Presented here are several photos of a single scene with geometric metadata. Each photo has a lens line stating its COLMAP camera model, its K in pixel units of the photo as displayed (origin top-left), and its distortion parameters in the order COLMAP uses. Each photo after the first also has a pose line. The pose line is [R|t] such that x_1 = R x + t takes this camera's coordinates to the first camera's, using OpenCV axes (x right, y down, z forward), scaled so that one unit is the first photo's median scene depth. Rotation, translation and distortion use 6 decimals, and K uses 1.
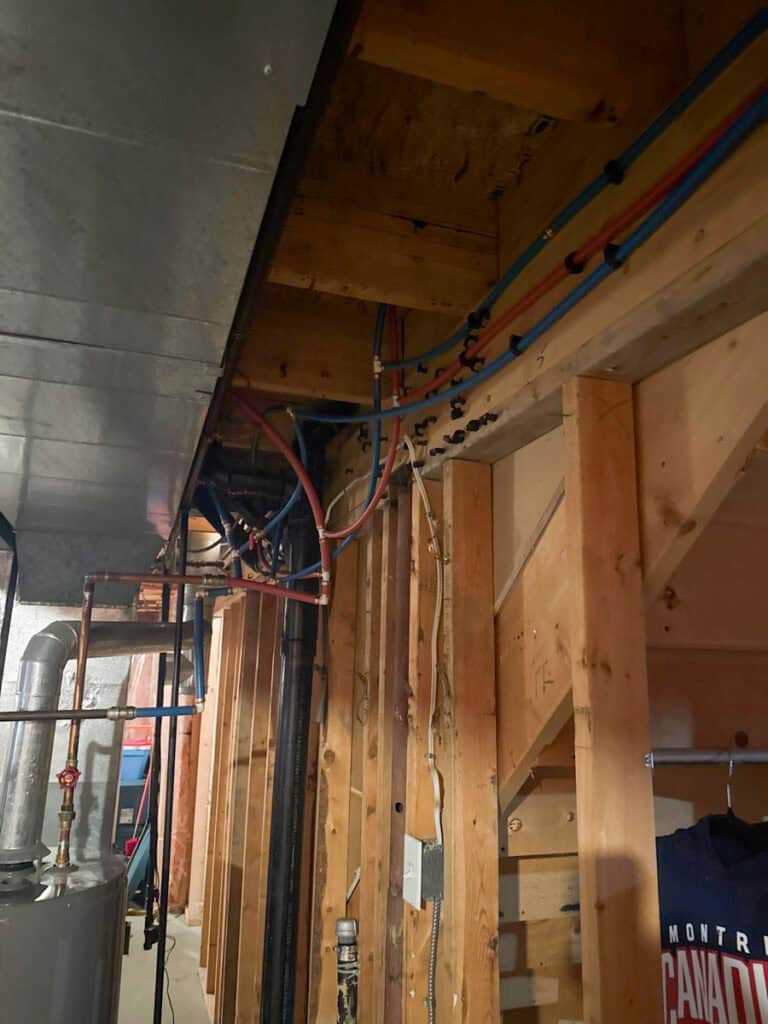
lens RADIAL K [[718.9, 0, 378.7], [0, 718.9, 515.3], [0, 0, 1]] dist [0.105828, -0.157236]
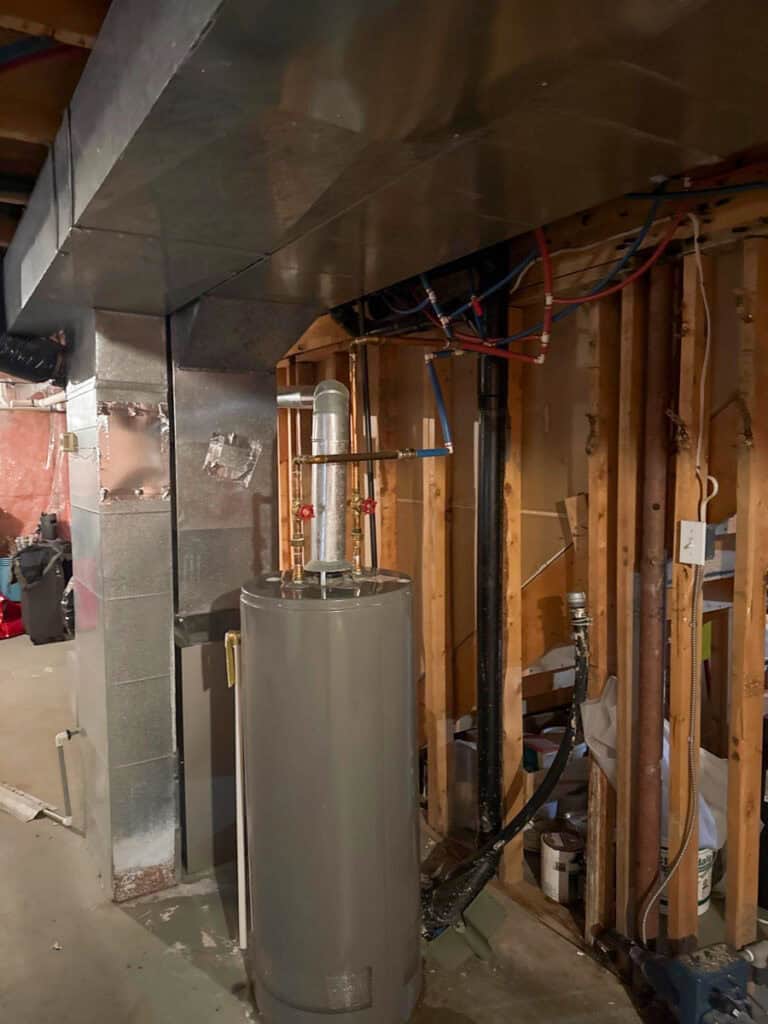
lens RADIAL K [[718.9, 0, 378.7], [0, 718.9, 515.3], [0, 0, 1]] dist [0.105828, -0.157236]
pose [[0.973060, -0.056794, 0.223447, -0.679644], [-0.013183, 0.953892, 0.299860, 0.008650], [-0.230175, -0.294728, 0.927445, -0.136741]]
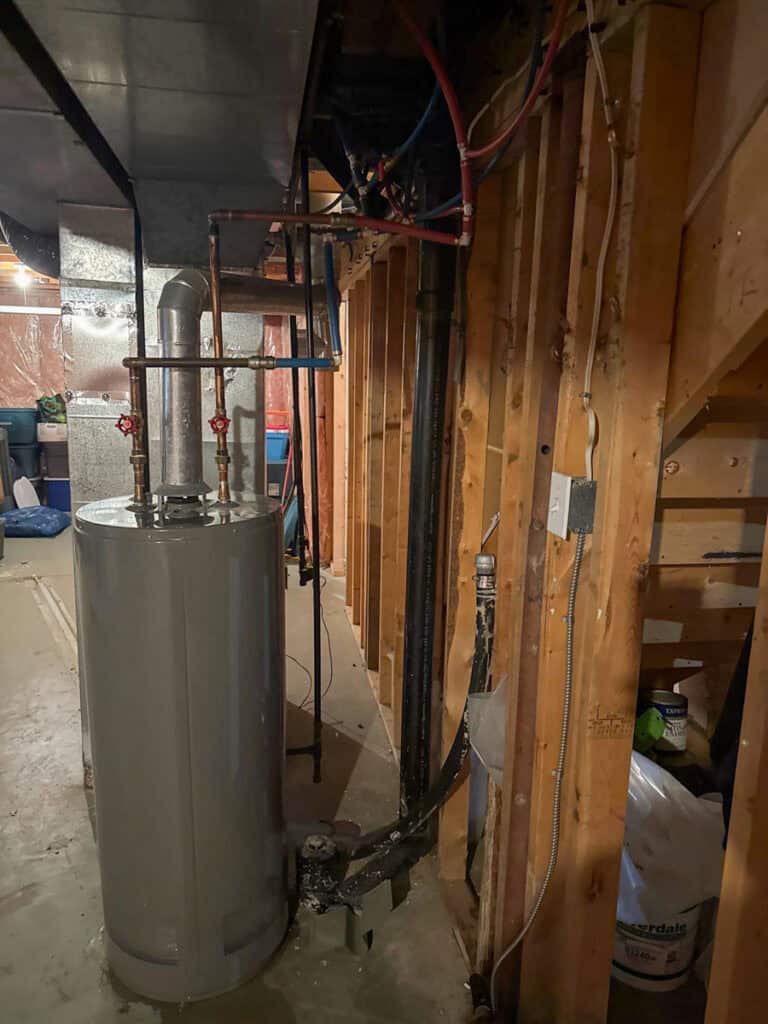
lens RADIAL K [[718.9, 0, 378.7], [0, 718.9, 515.3], [0, 0, 1]] dist [0.105828, -0.157236]
pose [[0.986313, 0.031200, -0.161907, -0.027898], [0.035776, 0.918048, 0.394851, 0.078570], [0.160958, -0.395239, 0.904367, 0.048724]]
